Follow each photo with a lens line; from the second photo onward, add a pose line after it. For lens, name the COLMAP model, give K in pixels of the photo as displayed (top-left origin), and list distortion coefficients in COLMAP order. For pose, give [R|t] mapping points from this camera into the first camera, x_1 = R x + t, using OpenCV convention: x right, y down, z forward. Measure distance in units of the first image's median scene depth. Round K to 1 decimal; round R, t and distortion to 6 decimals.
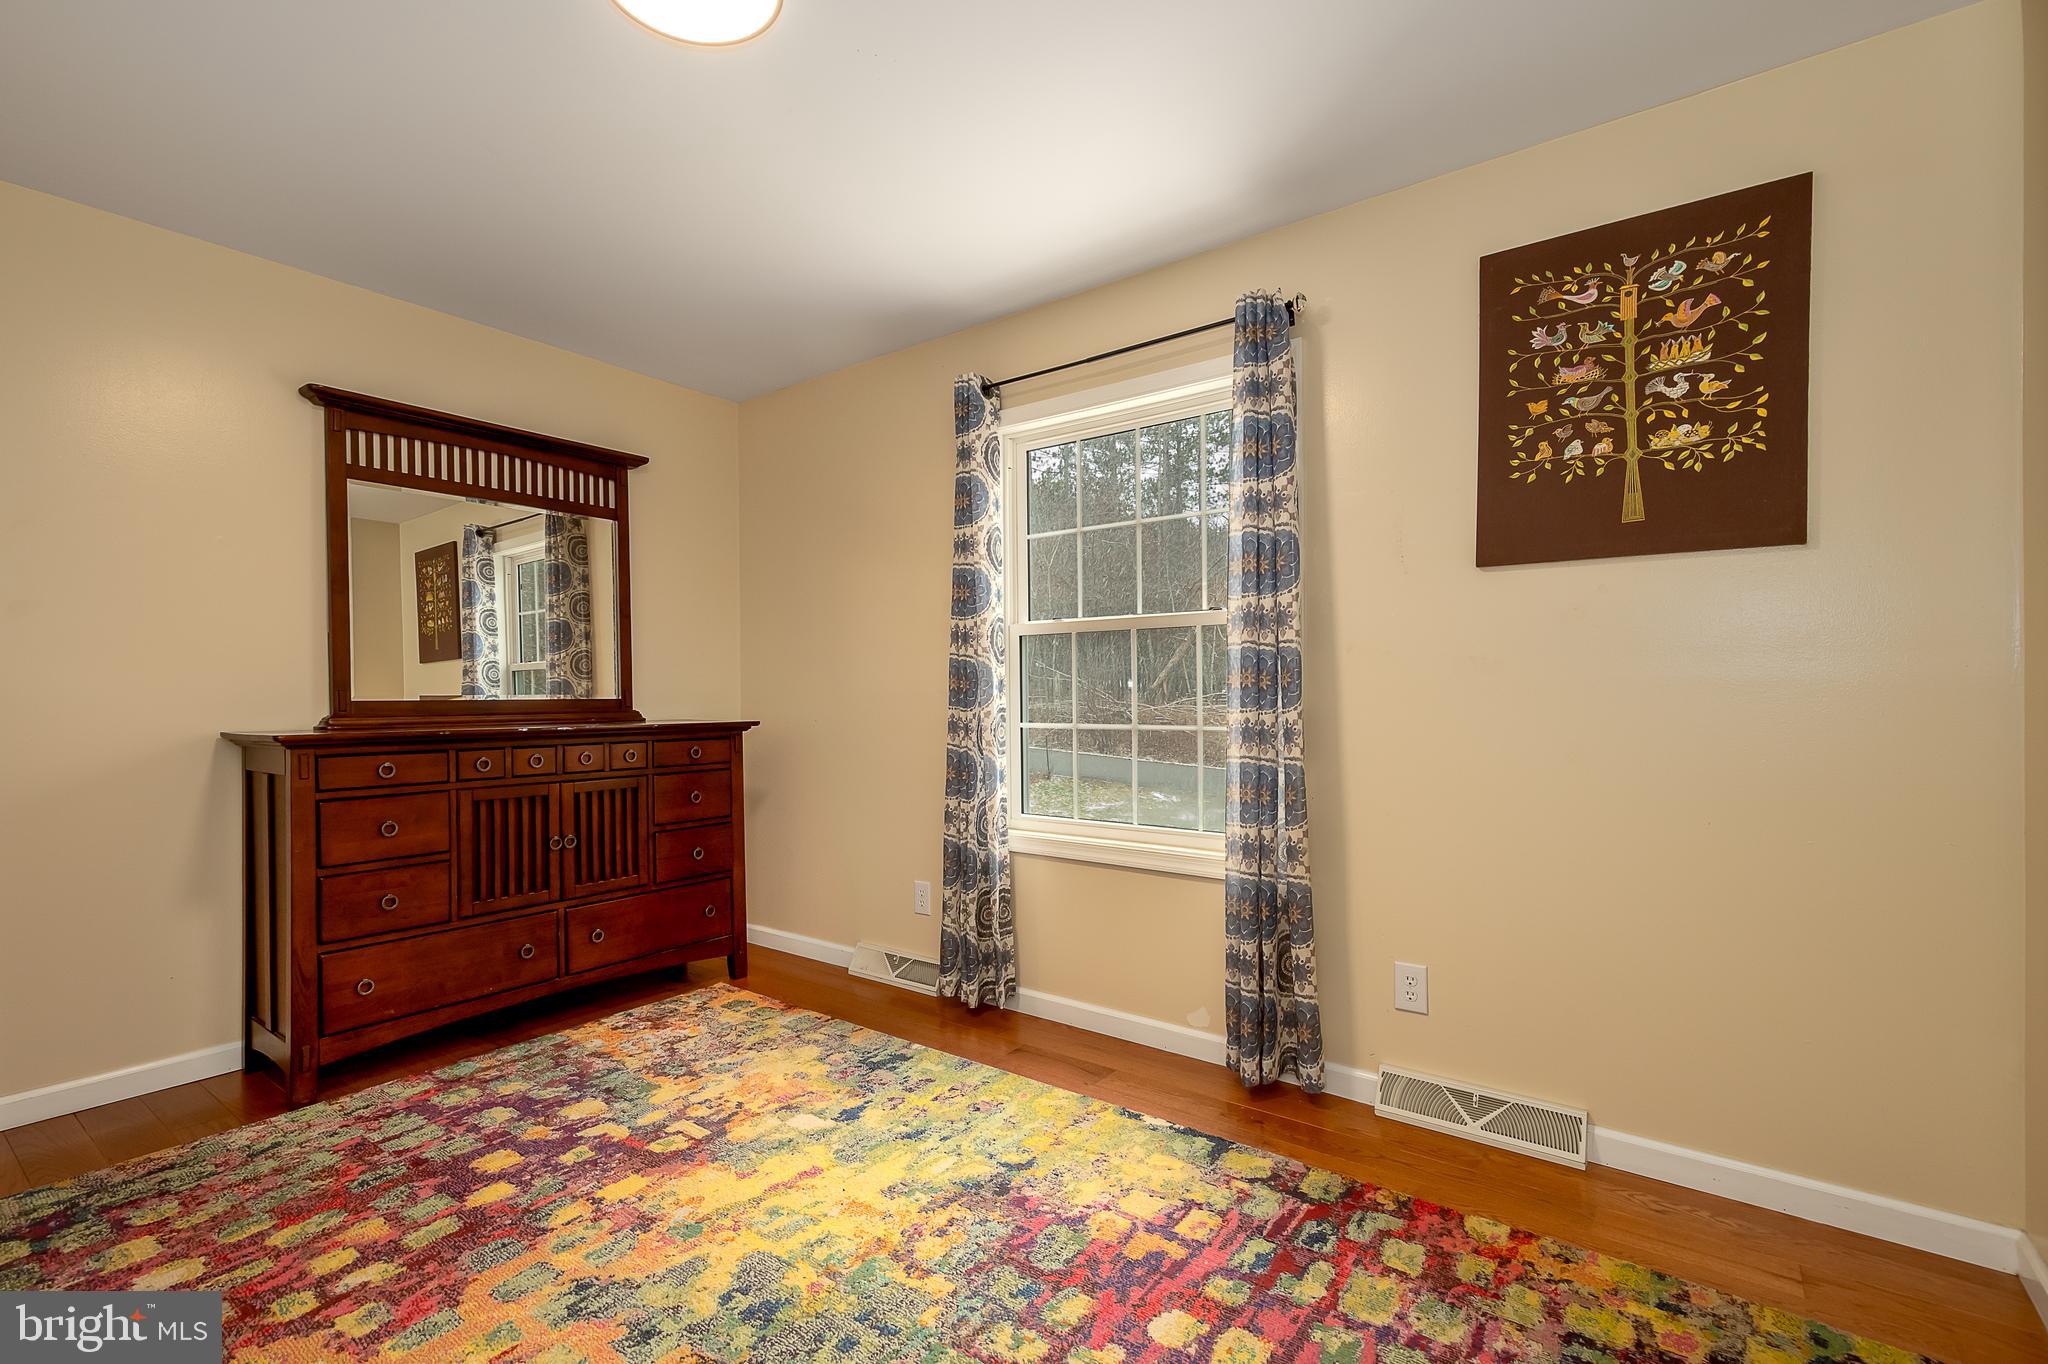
lens RADIAL K [[912.9, 0, 1012.6], [0, 912.9, 693.3], [0, 0, 1]] dist [0.006212, -0.000624]
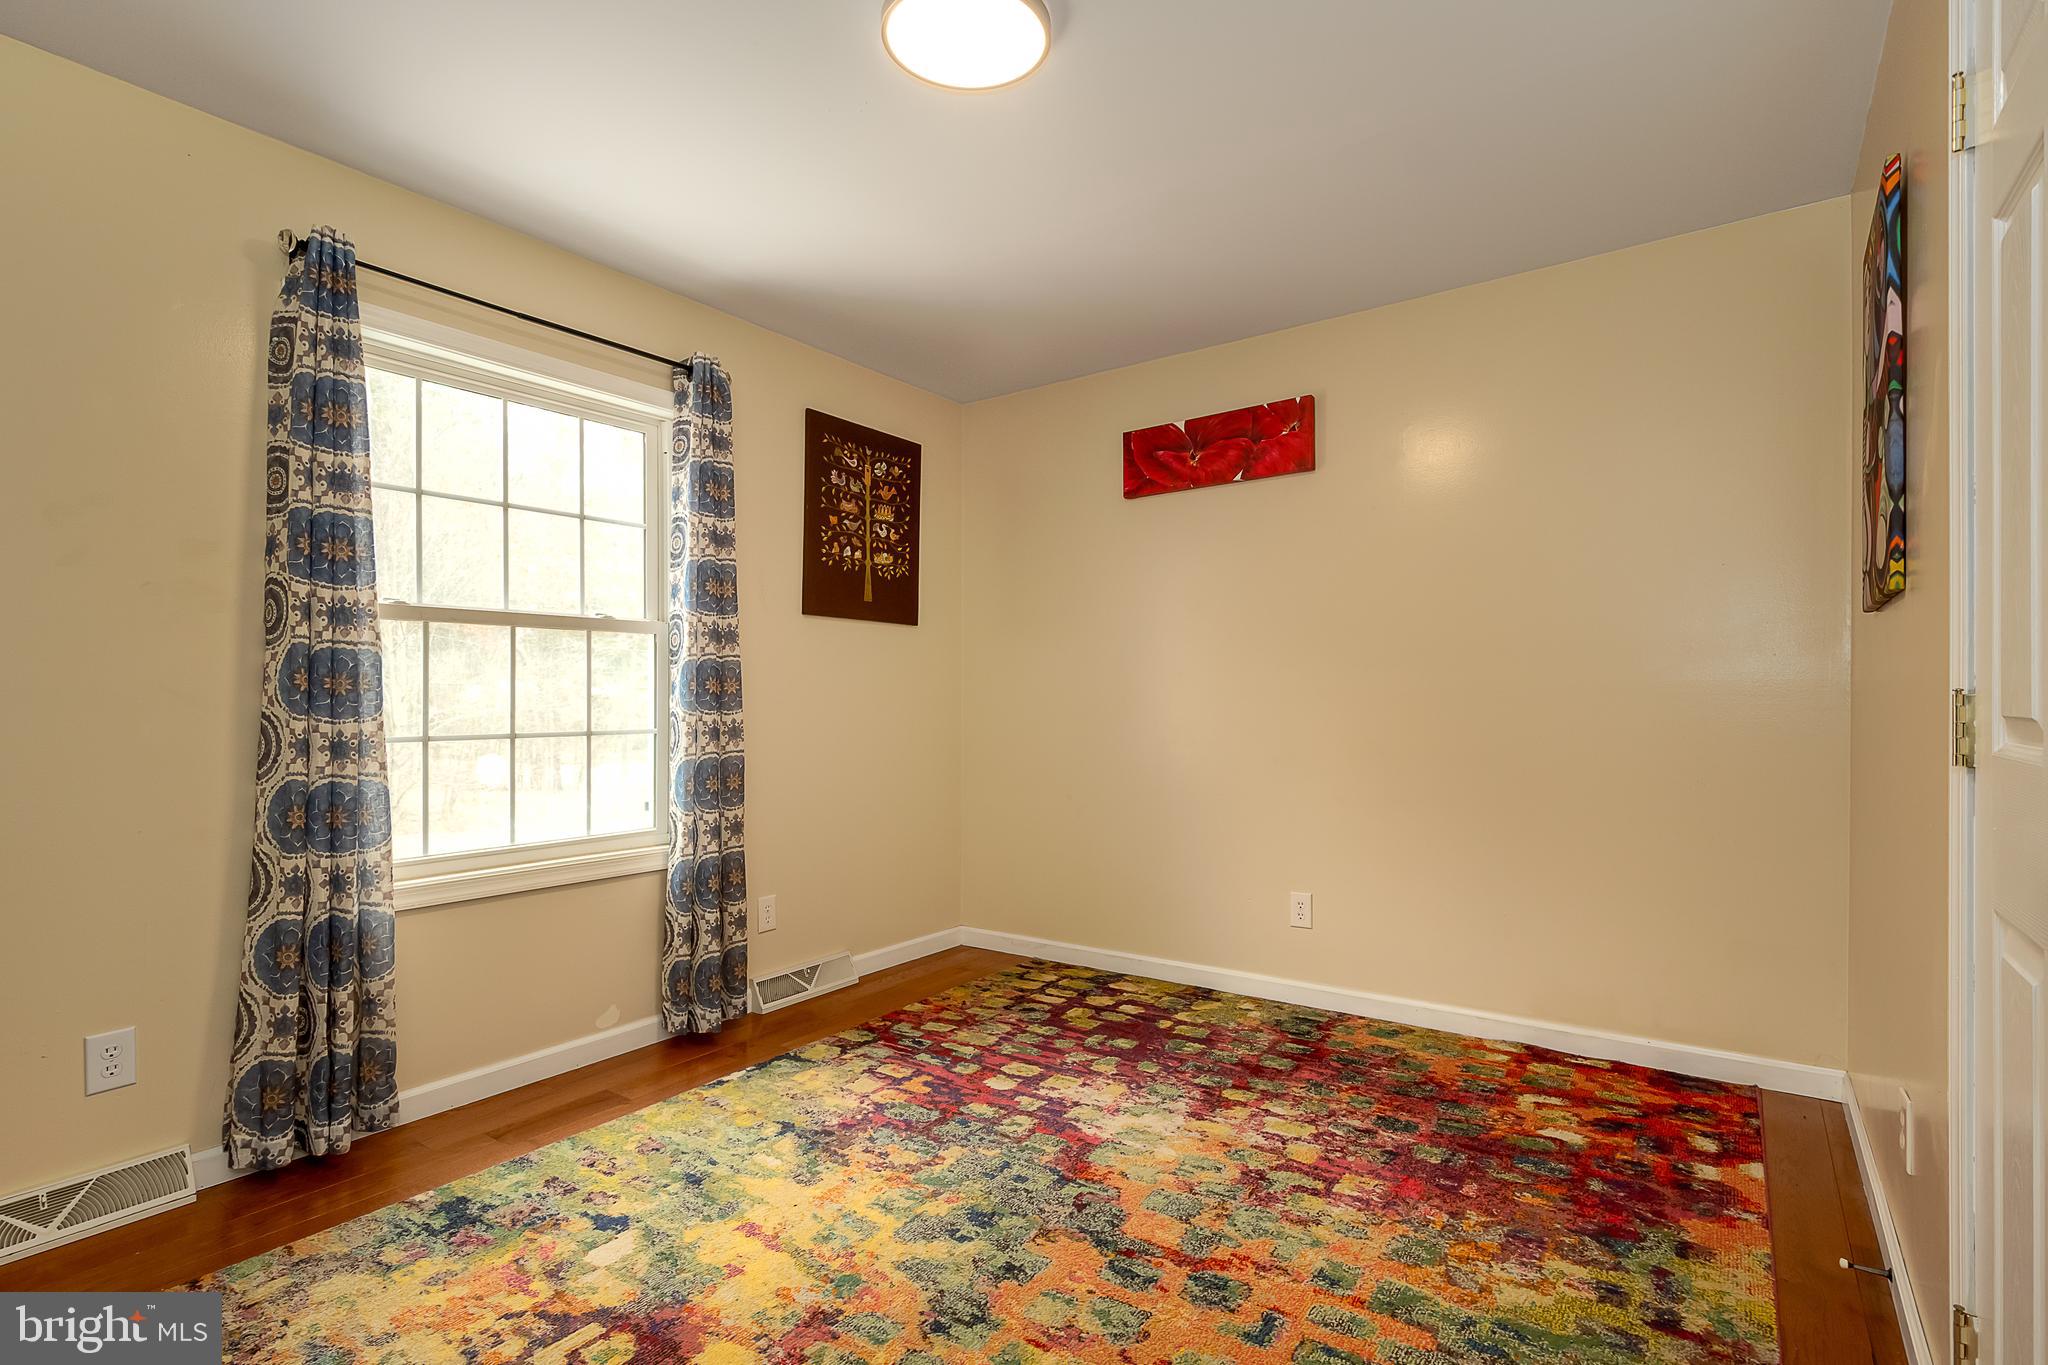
lens RADIAL K [[949.7, 0, 1022.8], [0, 949.7, 702.7], [0, 0, 1]] dist [0.002143, -0.000342]
pose [[-0.013618, -0.001293, 0.999906, -1.164388], [0.002436, 0.999996, 0.001326, 0.005006], [-0.999904, 0.002453, -0.013615, 0.745408]]
